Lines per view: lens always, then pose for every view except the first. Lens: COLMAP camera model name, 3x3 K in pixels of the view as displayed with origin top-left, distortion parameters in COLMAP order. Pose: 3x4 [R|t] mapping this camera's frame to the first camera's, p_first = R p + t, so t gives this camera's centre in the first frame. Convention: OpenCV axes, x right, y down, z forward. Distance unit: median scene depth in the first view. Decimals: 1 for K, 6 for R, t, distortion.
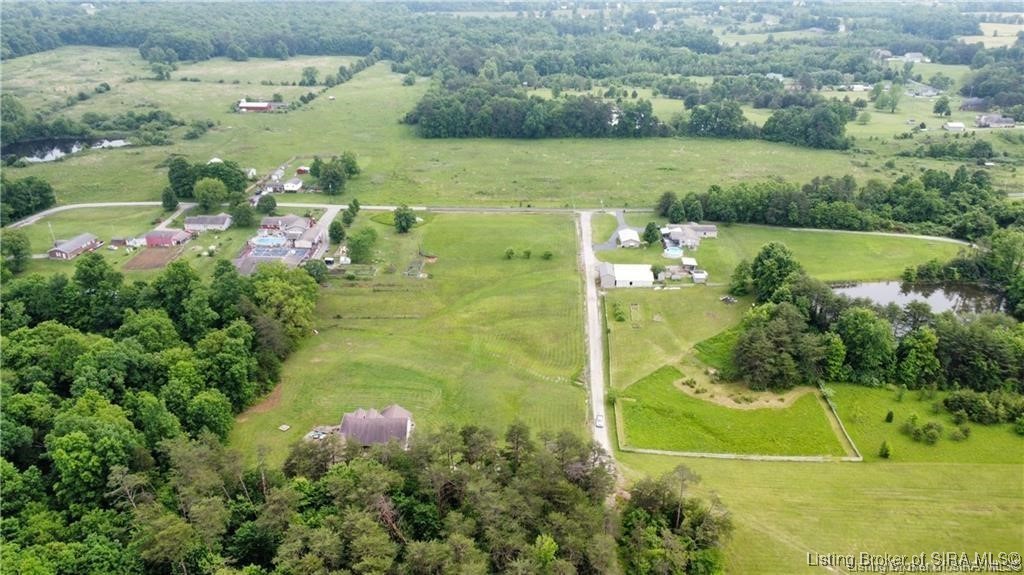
lens RADIAL K [[776.1, 0, 510.7], [0, 776.1, 288.2], [0, 0, 1]] dist [0.002873, -0.002189]
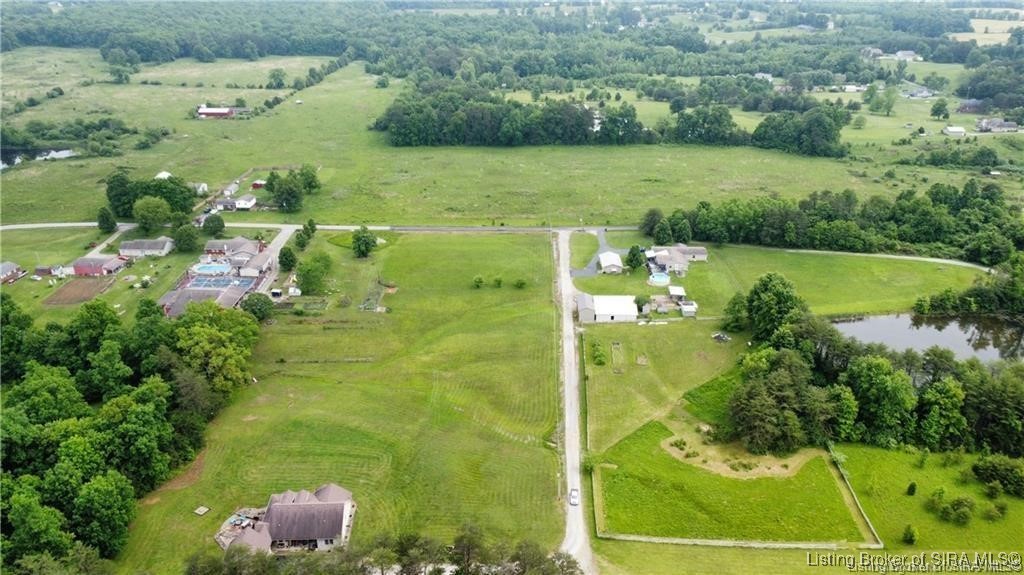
lens RADIAL K [[776.1, 0, 512.9], [0, 776.1, 286.2], [0, 0, 1]] dist [0.002873, -0.002189]
pose [[0.999797, -0.009423, 0.017801, 0.021386], [0.009381, 0.999953, 0.002483, -0.039609], [-0.017823, -0.002315, 0.999838, 0.093281]]
